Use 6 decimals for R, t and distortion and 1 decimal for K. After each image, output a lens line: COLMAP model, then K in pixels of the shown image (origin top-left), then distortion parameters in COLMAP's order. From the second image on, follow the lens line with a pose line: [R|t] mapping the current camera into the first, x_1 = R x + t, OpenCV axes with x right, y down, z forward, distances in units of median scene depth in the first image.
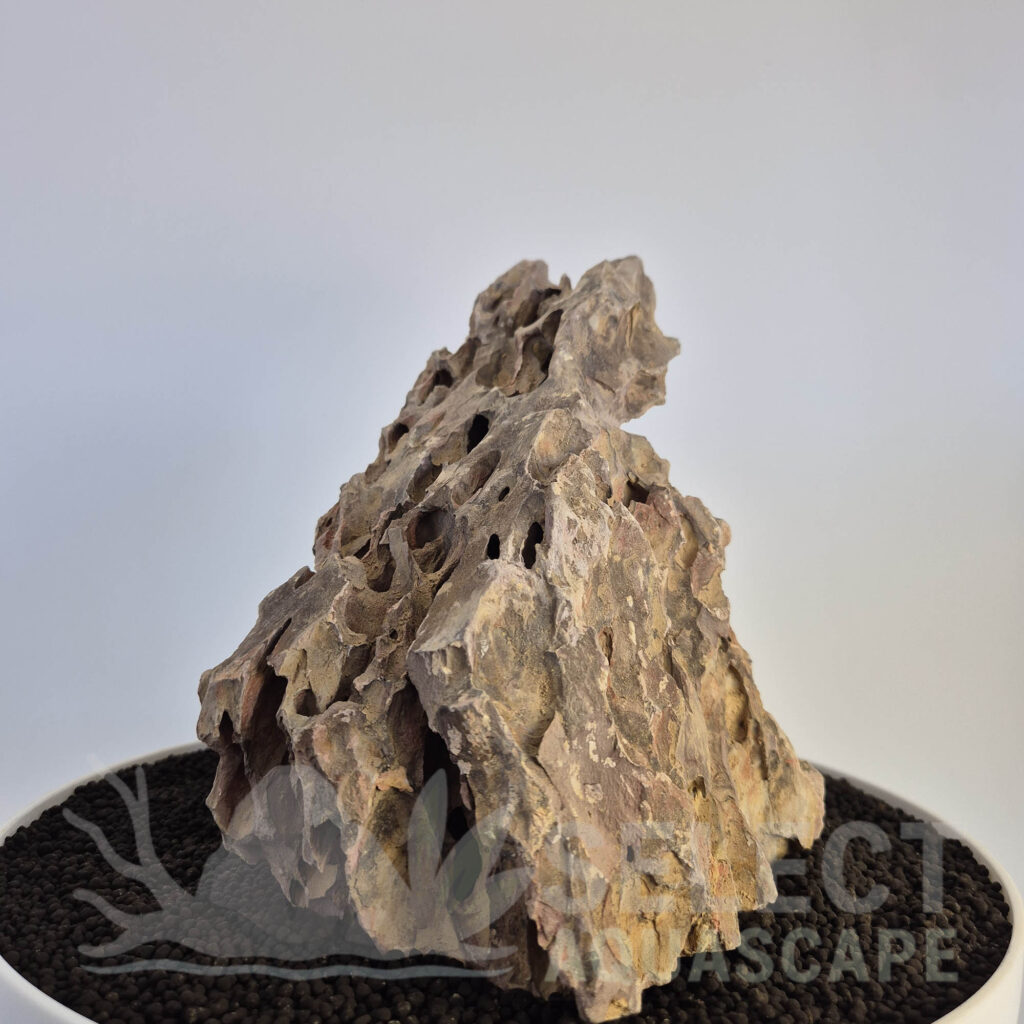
lens RADIAL K [[951.7, 0, 510.5], [0, 951.7, 505.7], [0, 0, 1]] dist [-0.000969, 0.000000]
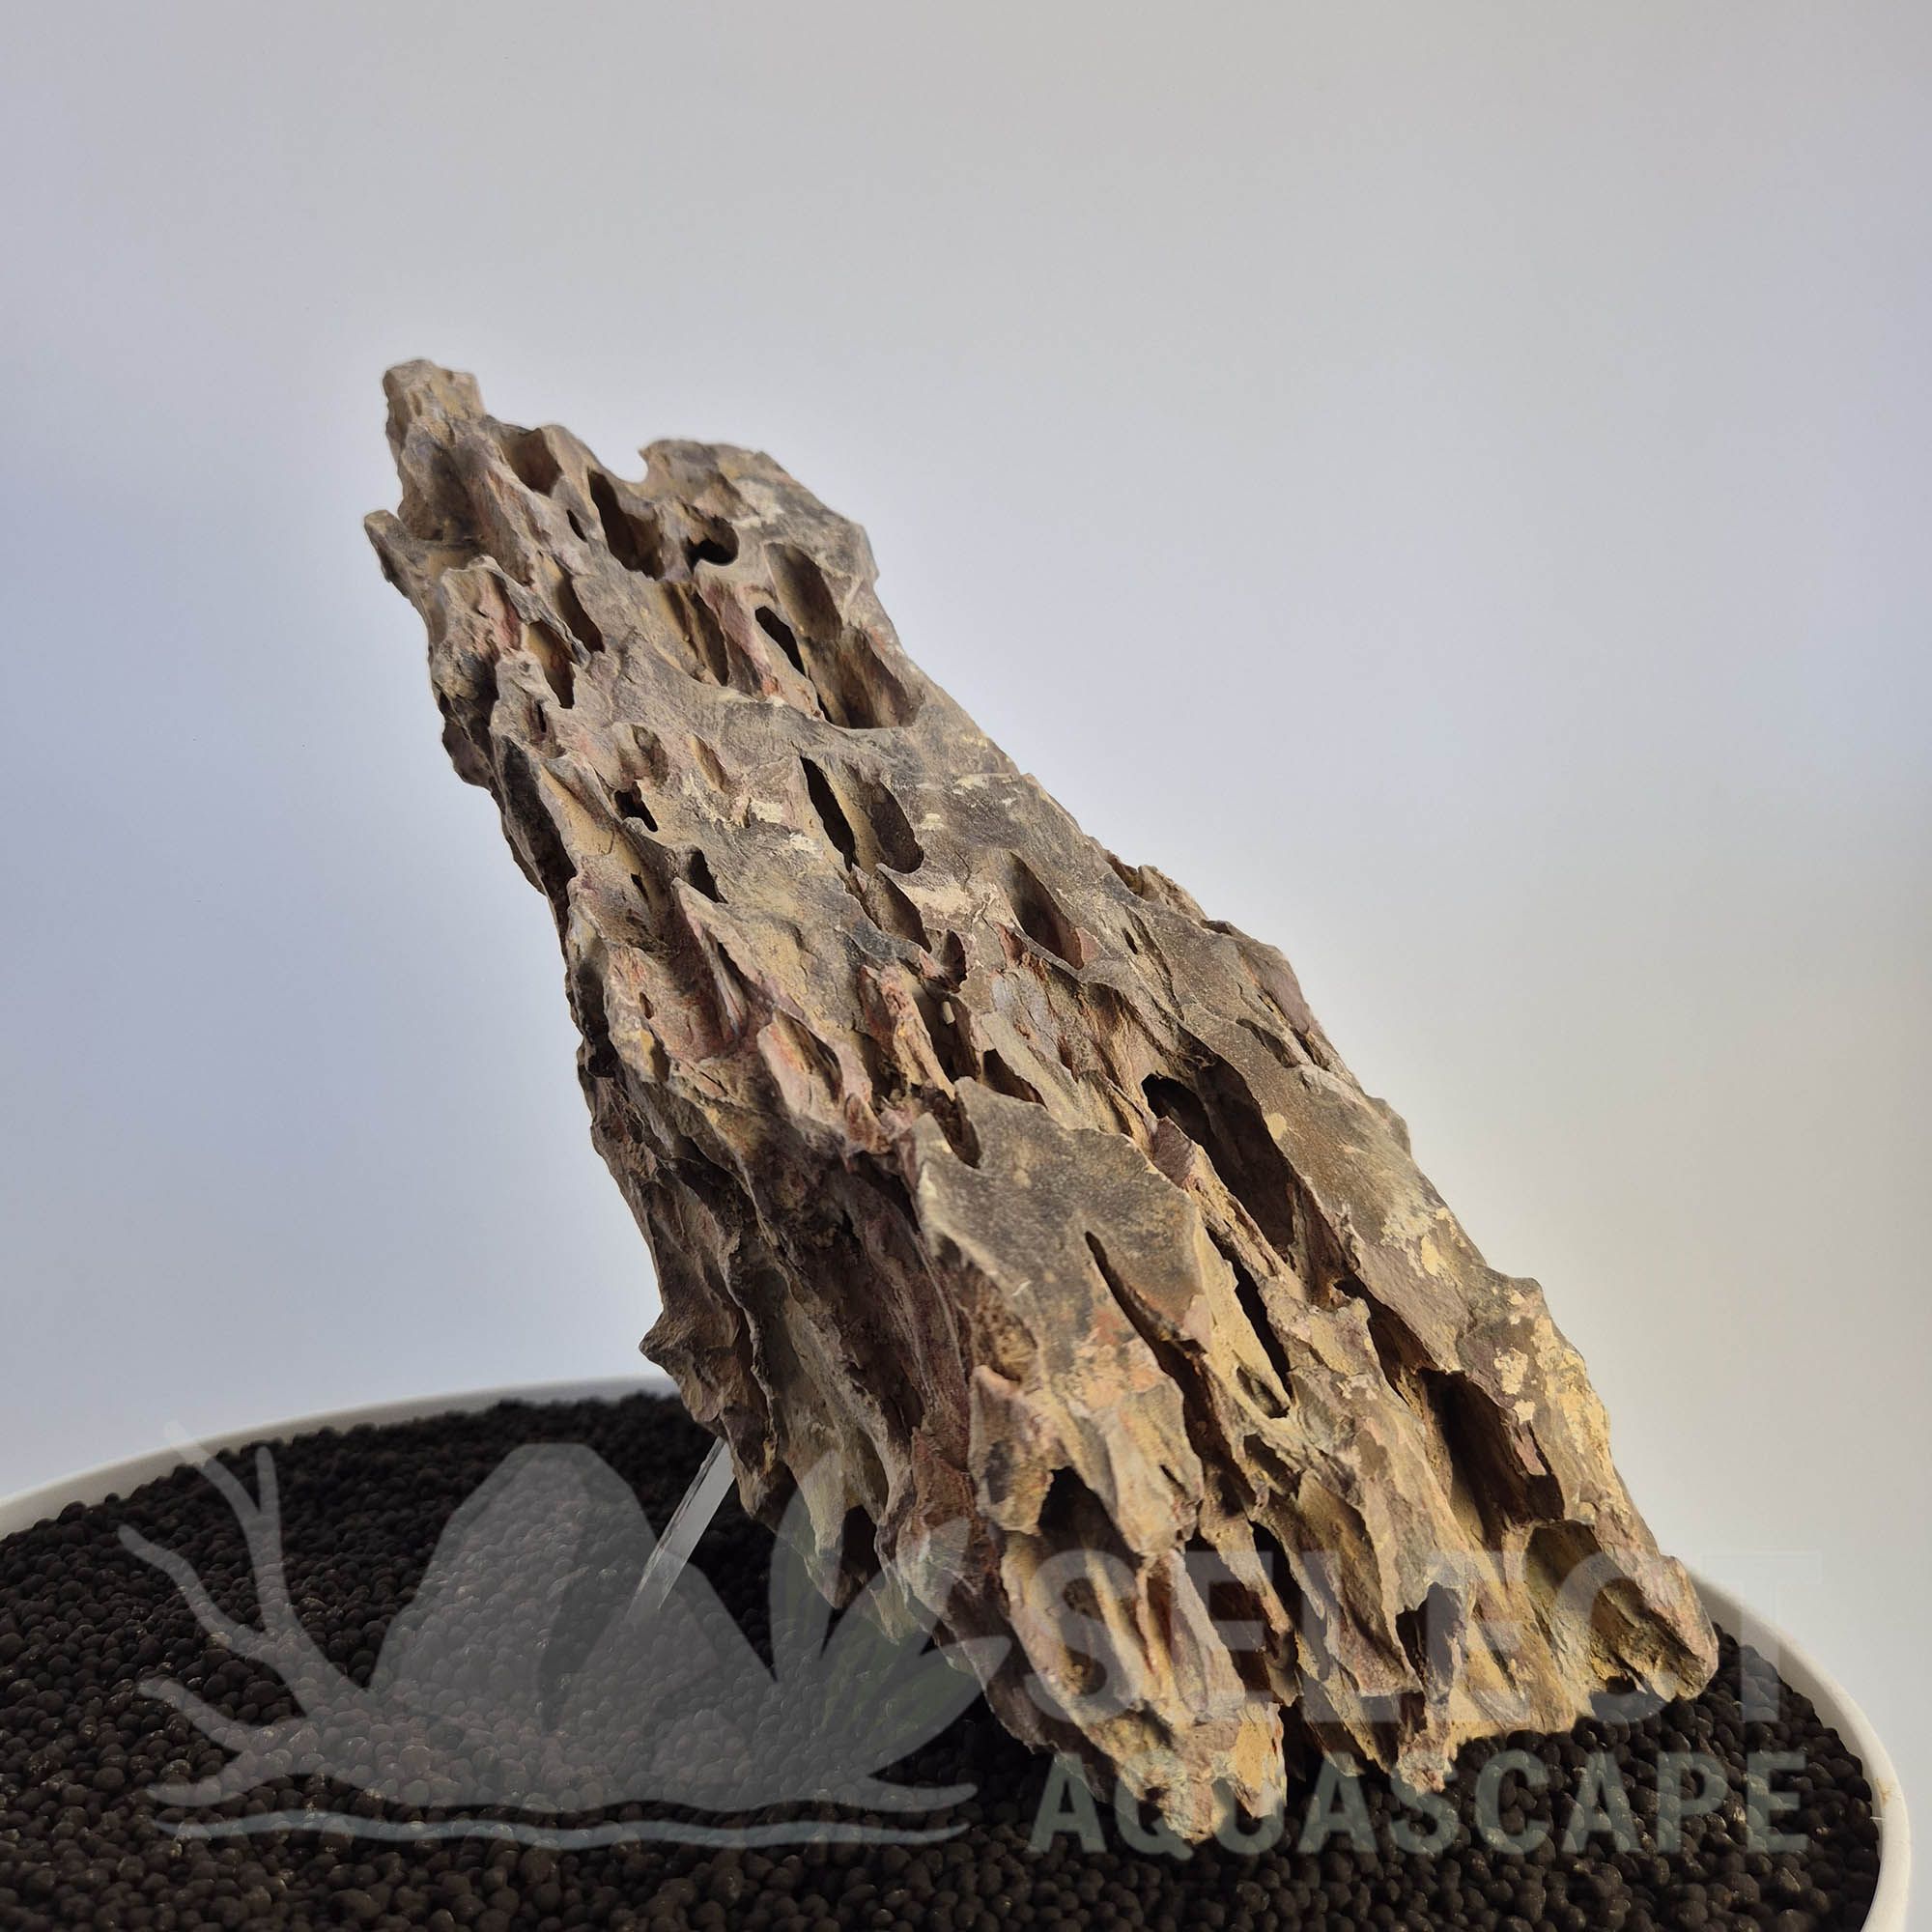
lens RADIAL K [[1795.5, 0, 953.9], [0, 1795.5, 984.2], [0, 0, 1]] dist [-0.000969, 0.000000]
pose [[0.400393, -0.029874, 0.915856, -1.051691], [-0.016424, 0.999074, 0.039769, -0.028810], [-0.916196, -0.030965, 0.399532, 0.761147]]
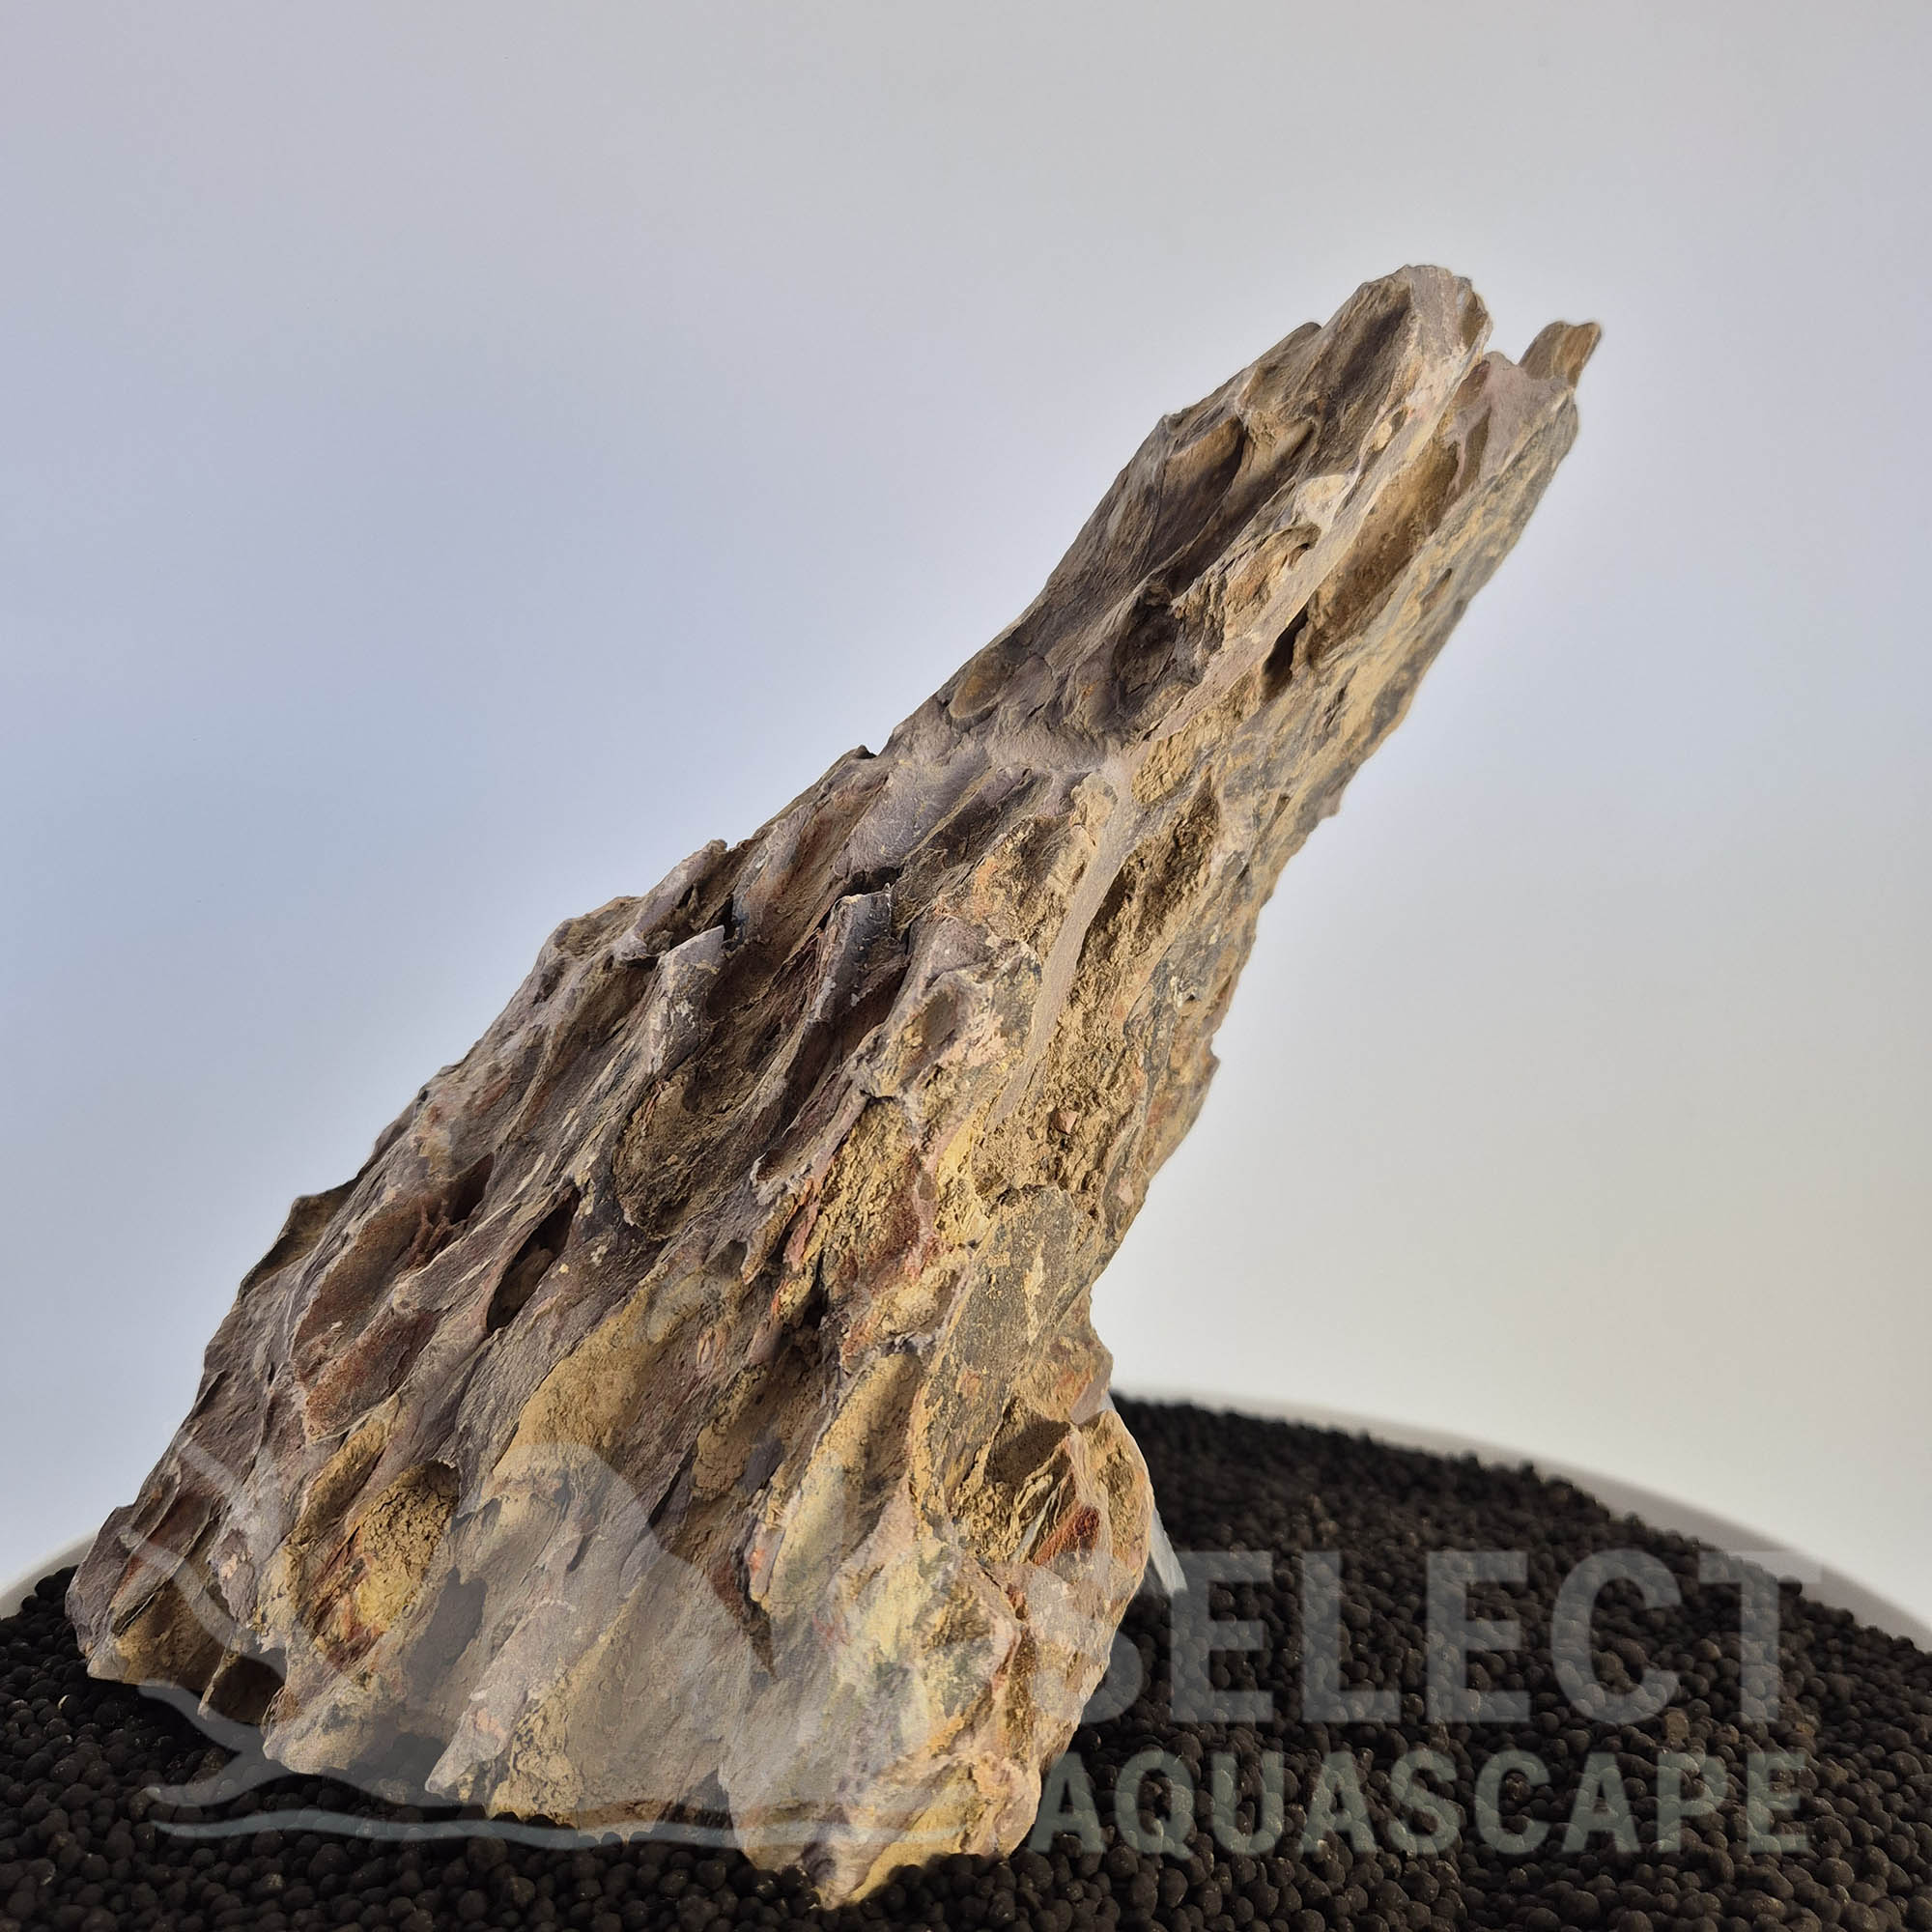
lens RADIAL K [[1795.5, 0, 956.4], [0, 1795.5, 967.3], [0, 0, 1]] dist [-0.000969, 0.000000]
pose [[0.129905, -0.021782, -0.991287, 1.158580], [-0.031838, 0.999151, -0.026127, 0.039259], [0.991015, 0.034955, 0.129102, 1.119943]]
